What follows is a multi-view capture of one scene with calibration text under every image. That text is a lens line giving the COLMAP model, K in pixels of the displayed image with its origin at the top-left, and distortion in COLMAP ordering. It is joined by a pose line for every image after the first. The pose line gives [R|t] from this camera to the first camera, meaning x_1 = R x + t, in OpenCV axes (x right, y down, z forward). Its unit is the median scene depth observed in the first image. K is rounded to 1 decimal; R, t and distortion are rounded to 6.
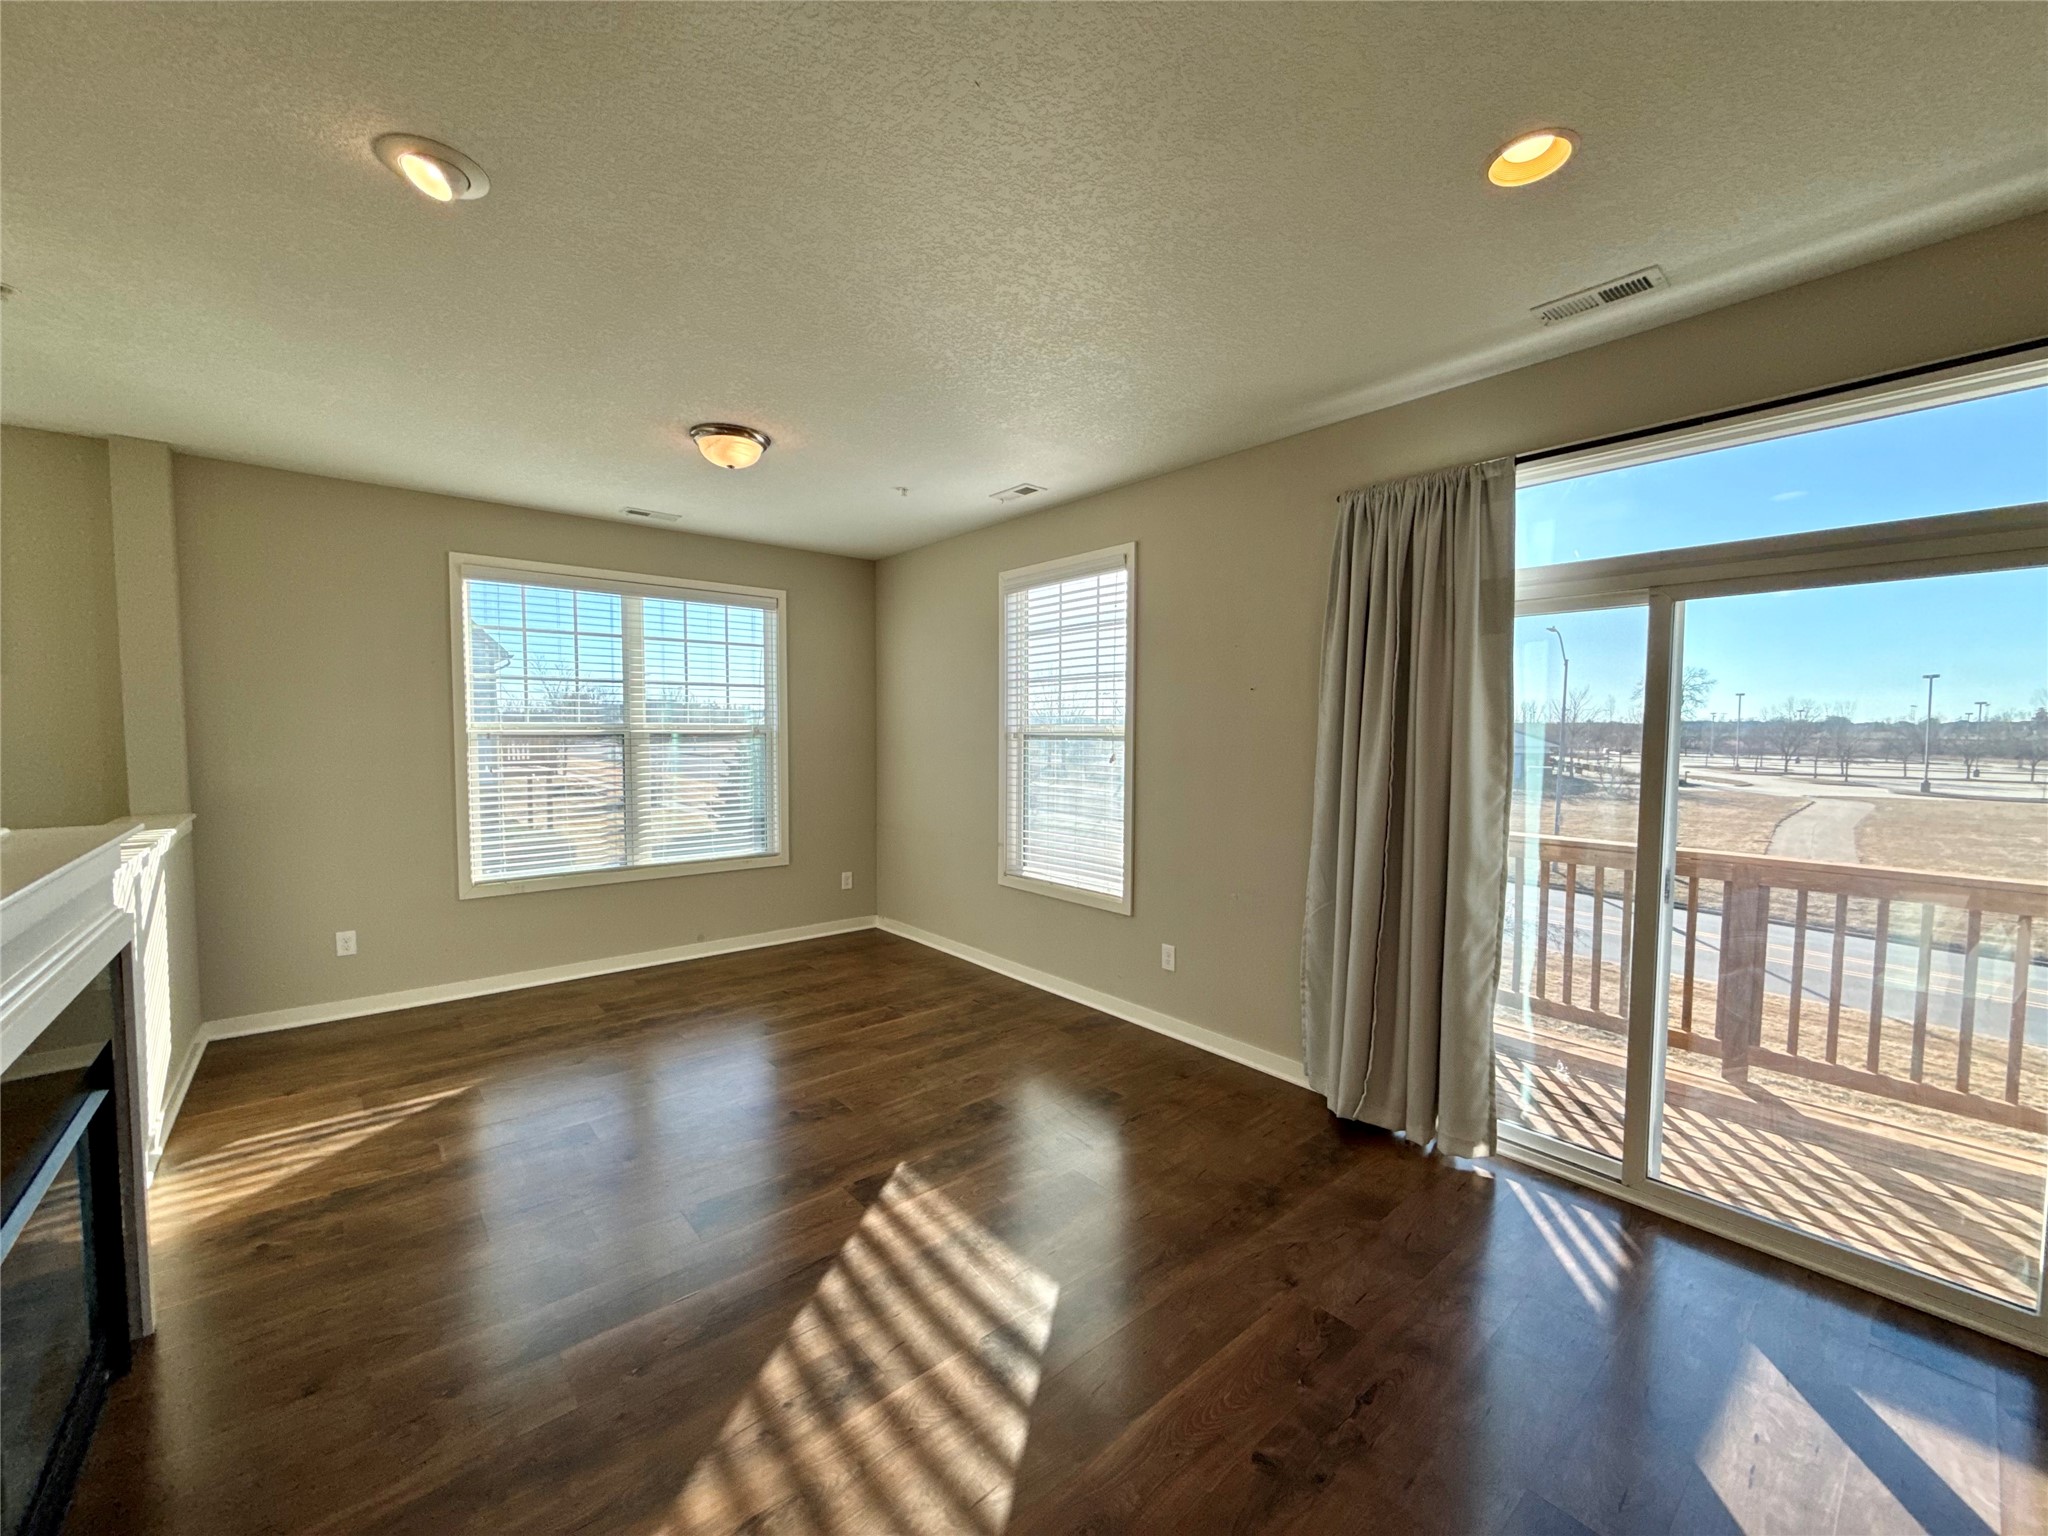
lens RADIAL K [[814.9, 0, 1024.7], [0, 814.9, 765.7], [0, 0, 1]] dist [0.002981, -0.000144]
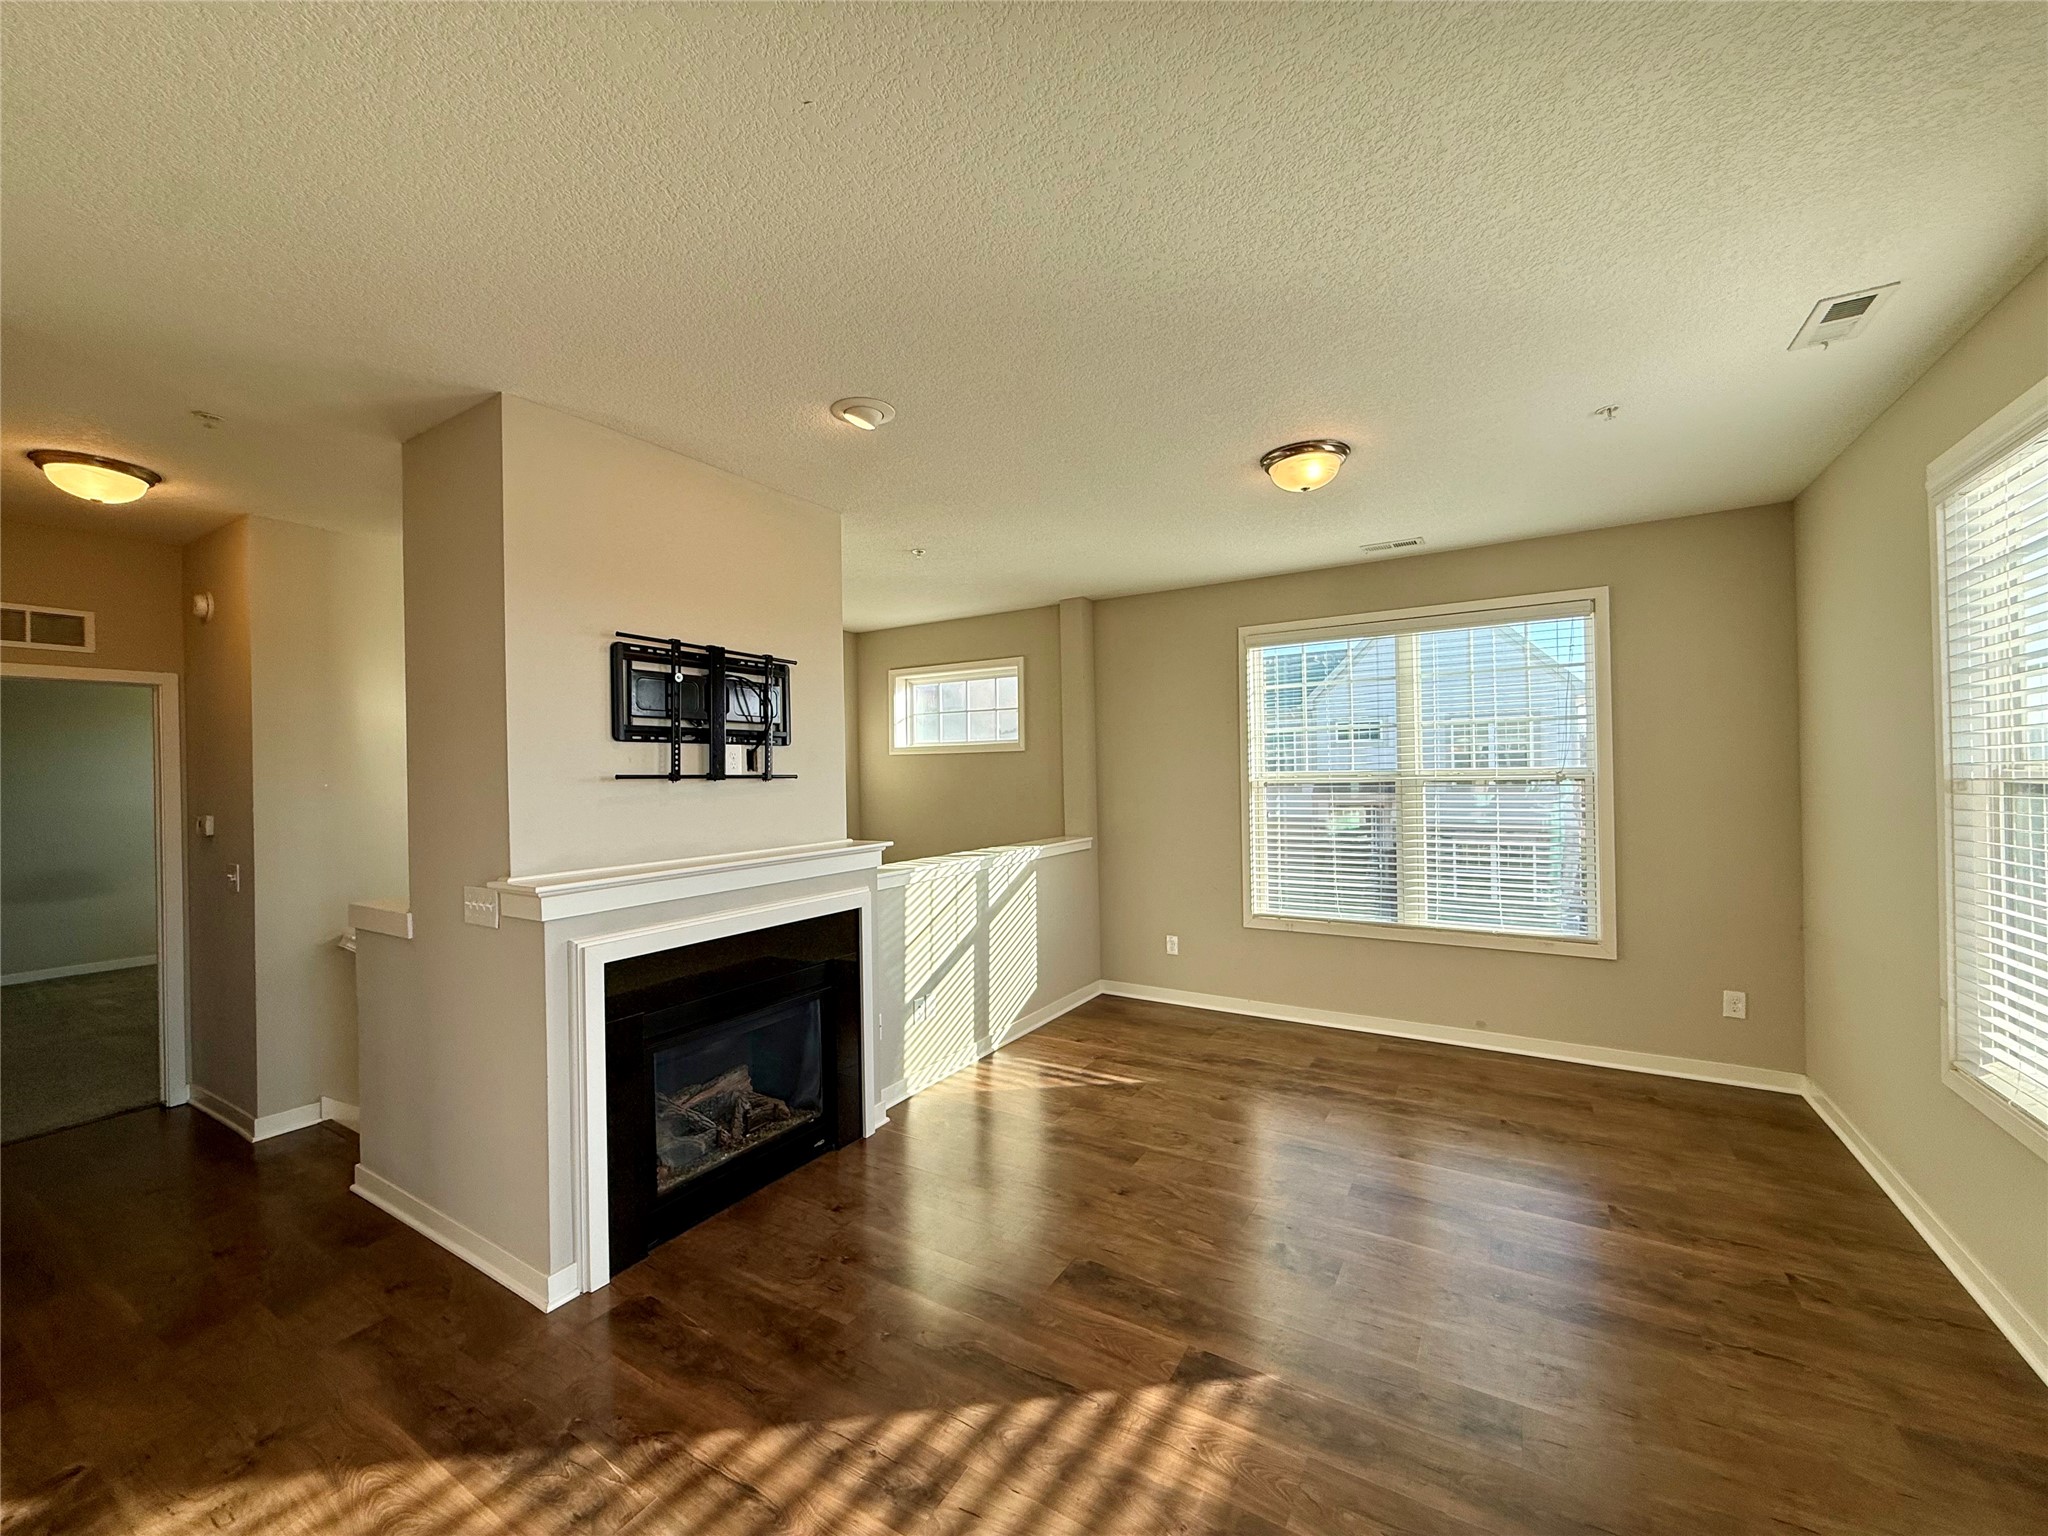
lens RADIAL K [[814.9, 0, 1014.5], [0, 814.9, 768.5], [0, 0, 1]] dist [0.002981, -0.000144]
pose [[0.305231, -0.016132, -0.952142, 0.118259], [-0.023610, 0.999421, -0.024502, -0.009062], [0.951986, 0.029958, 0.304674, 0.129830]]
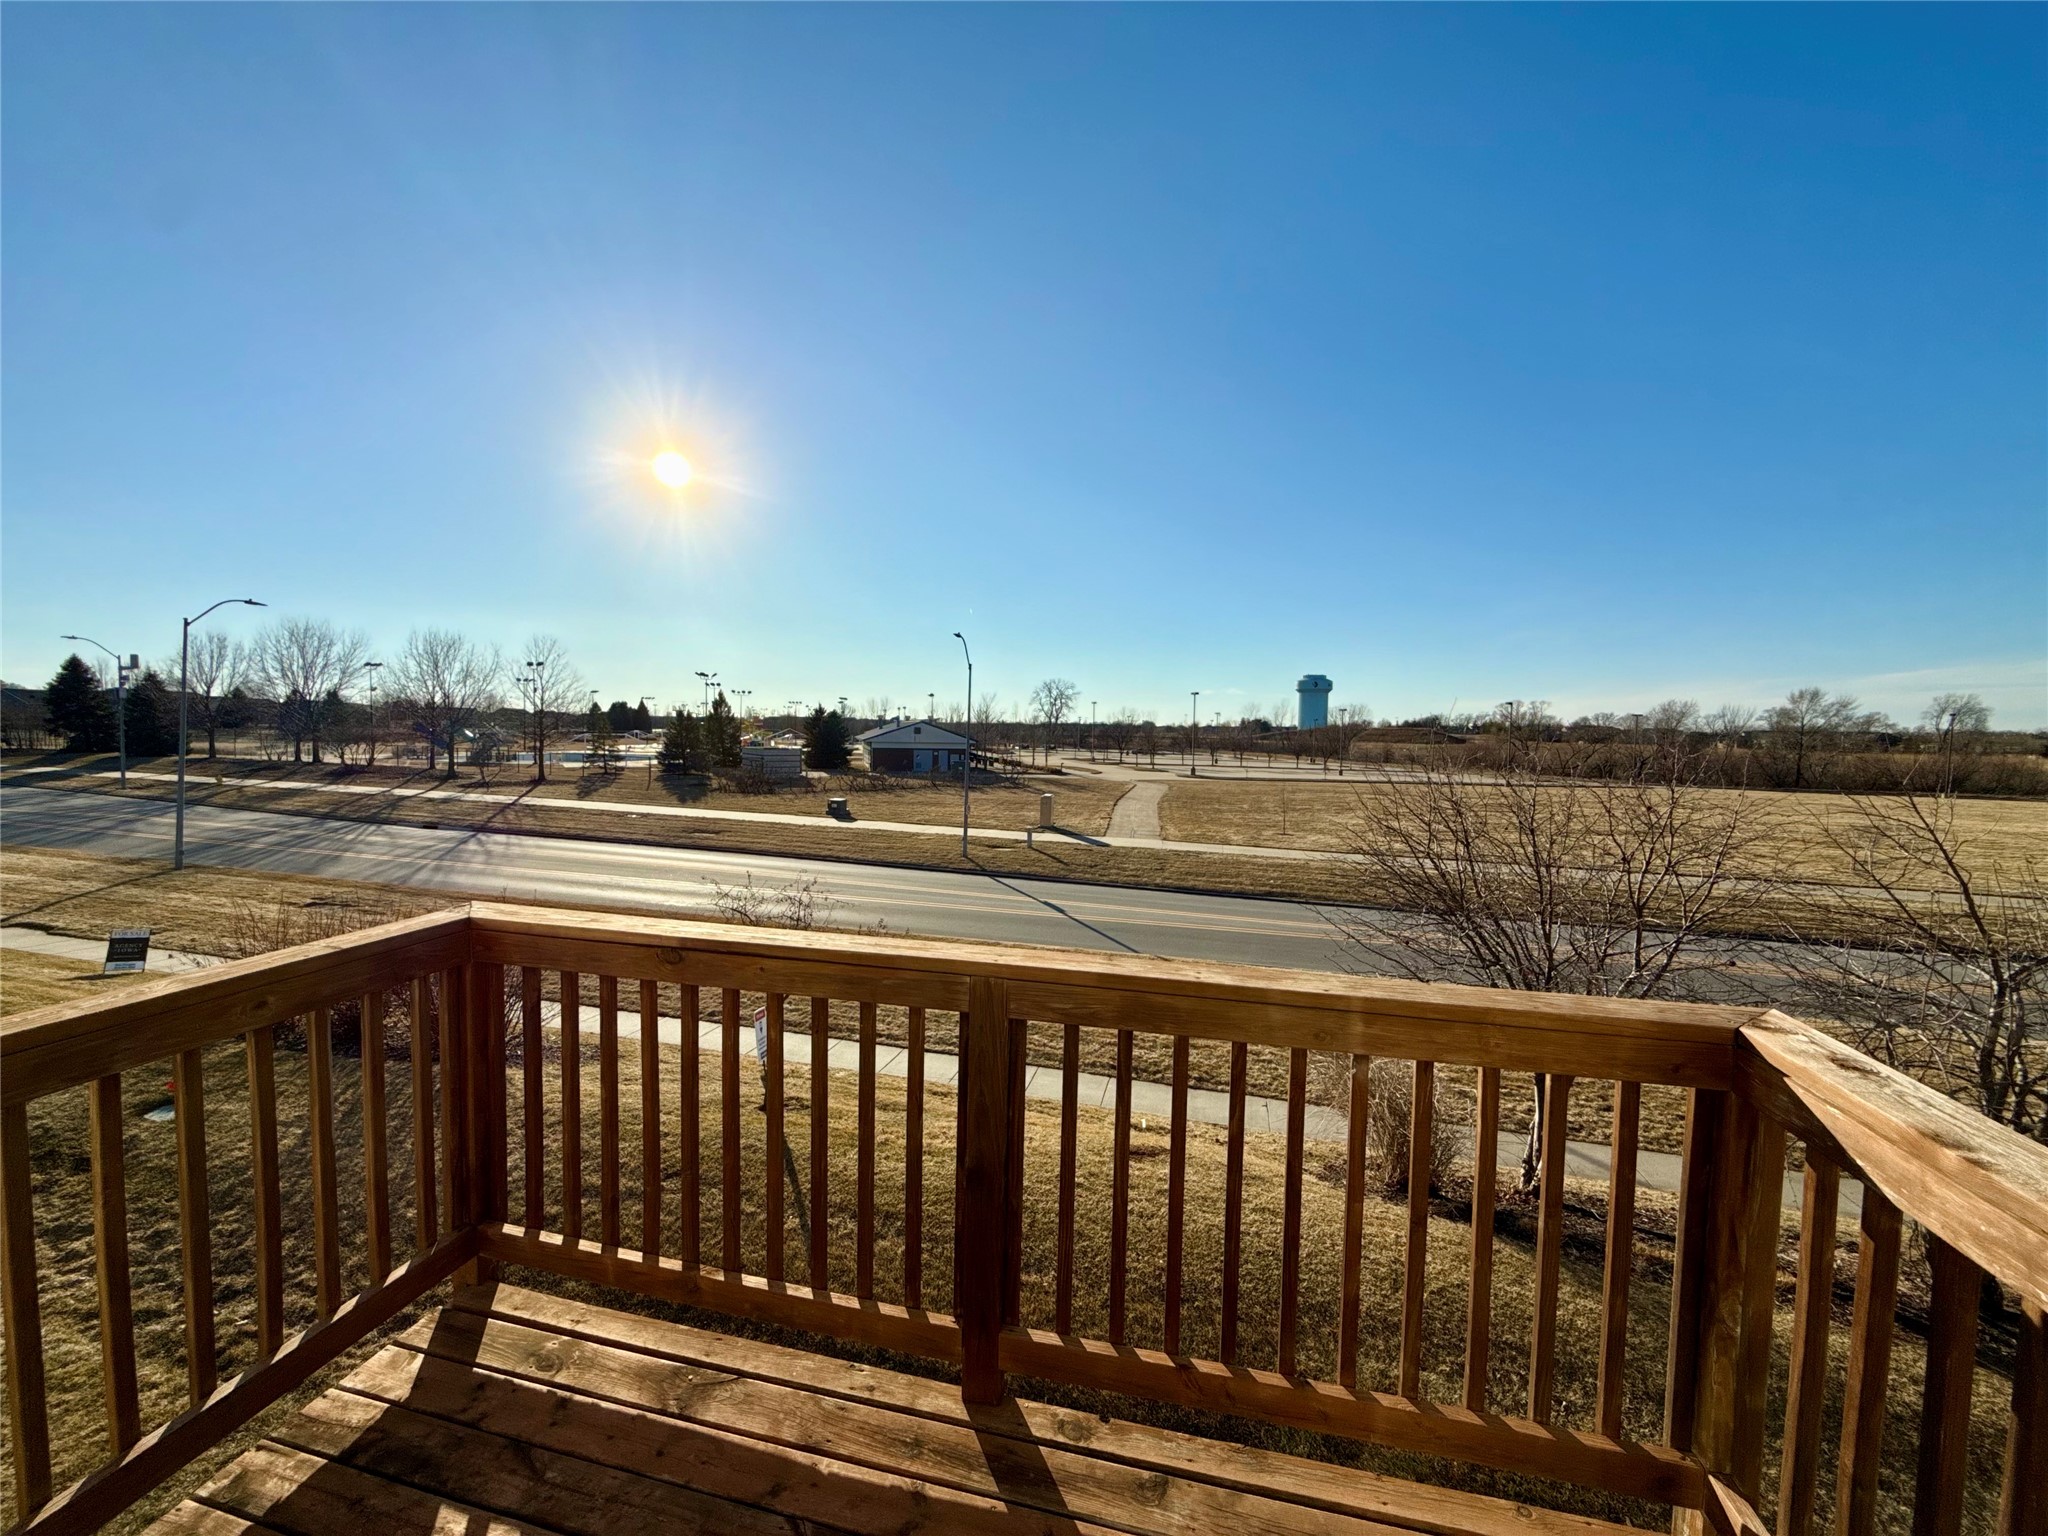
lens RADIAL K [[814.9, 0, 1029.3], [0, 814.9, 771.5], [0, 0, 1]] dist [0.002981, -0.000144]
pose [[0.803937, -0.021033, 0.594343, 0.788196], [0.014208, 0.999768, 0.016162, -0.016656], [-0.594545, -0.004549, 0.804049, 0.755855]]
